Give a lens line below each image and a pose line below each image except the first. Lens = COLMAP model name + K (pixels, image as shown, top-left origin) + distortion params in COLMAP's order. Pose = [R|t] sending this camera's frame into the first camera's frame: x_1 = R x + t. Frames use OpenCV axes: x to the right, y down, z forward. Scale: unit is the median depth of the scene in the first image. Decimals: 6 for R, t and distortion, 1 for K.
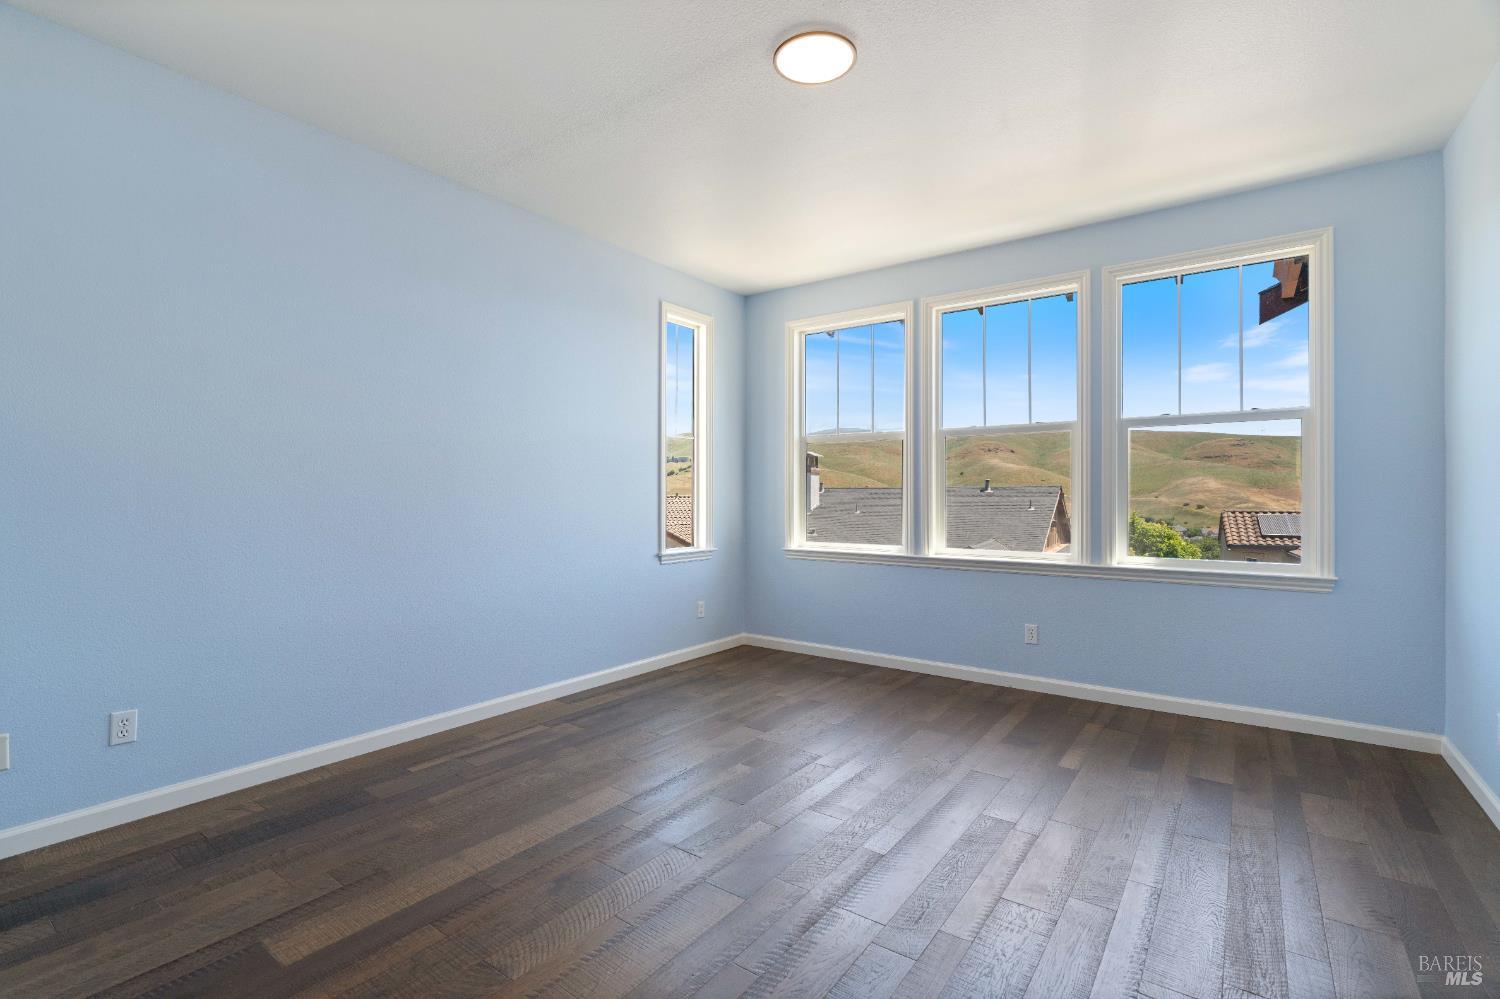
lens RADIAL K [[682.7, 0, 729.6], [0, 682.7, 504.2], [0, 0, 1]] dist [-0.007726, 0.001829]
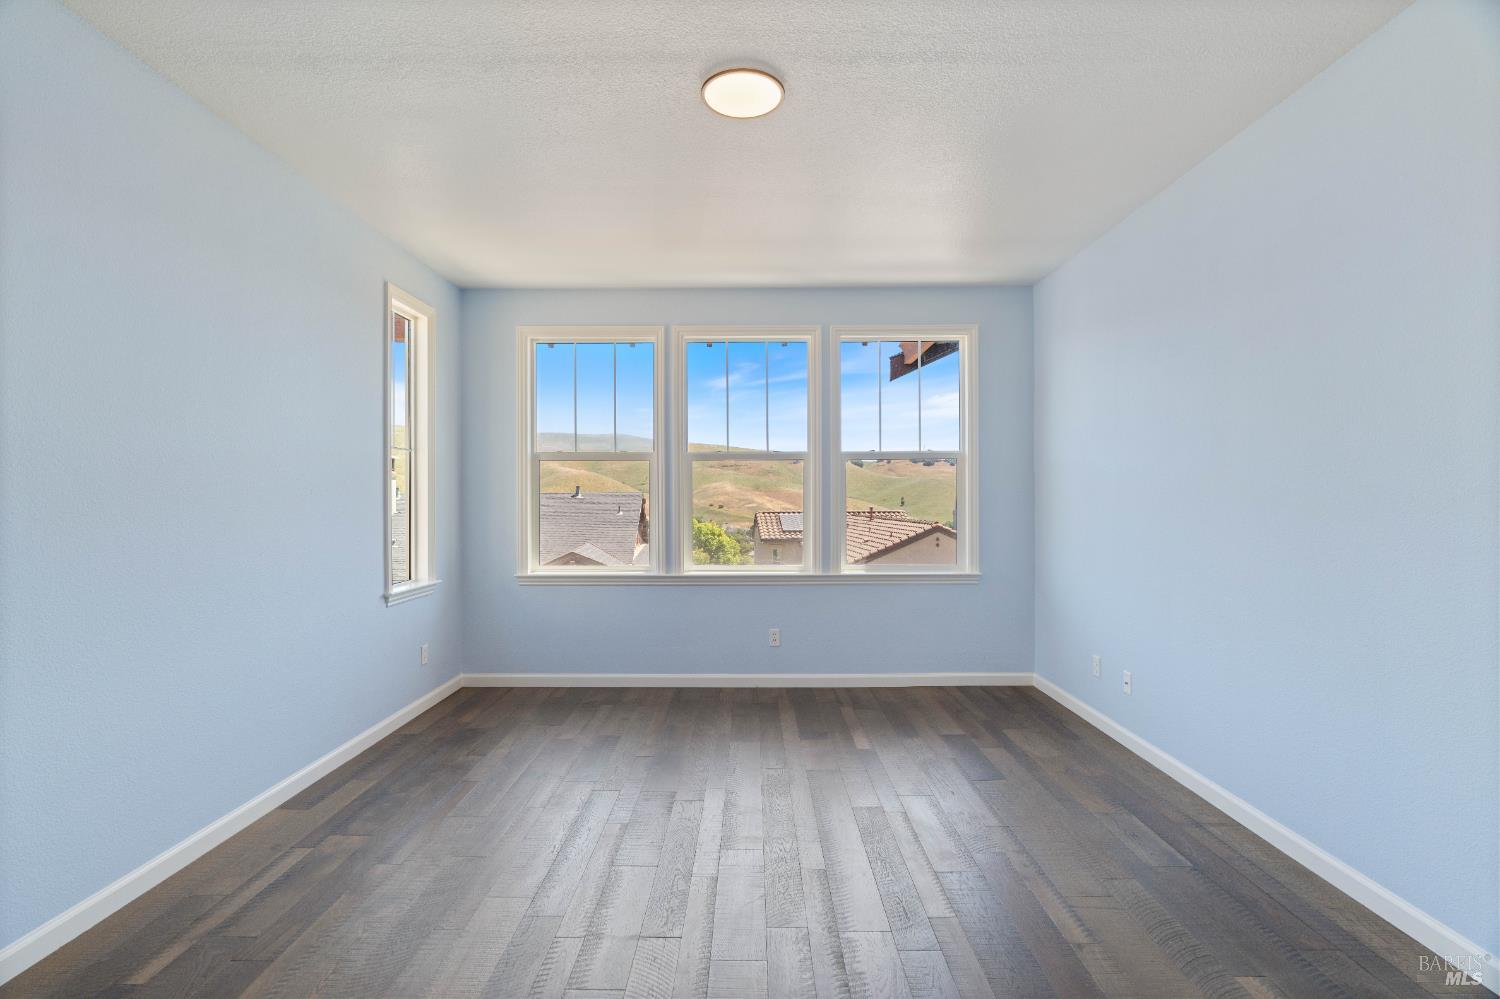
lens RADIAL K [[682.7, 0, 737.6], [0, 682.7, 503.8], [0, 0, 1]] dist [-0.007726, 0.001829]
pose [[0.807192, -0.009755, 0.590208, -0.243688], [0.012701, 0.999919, -0.000843, -0.028187], [-0.590152, 0.008177, 0.807251, 0.102709]]
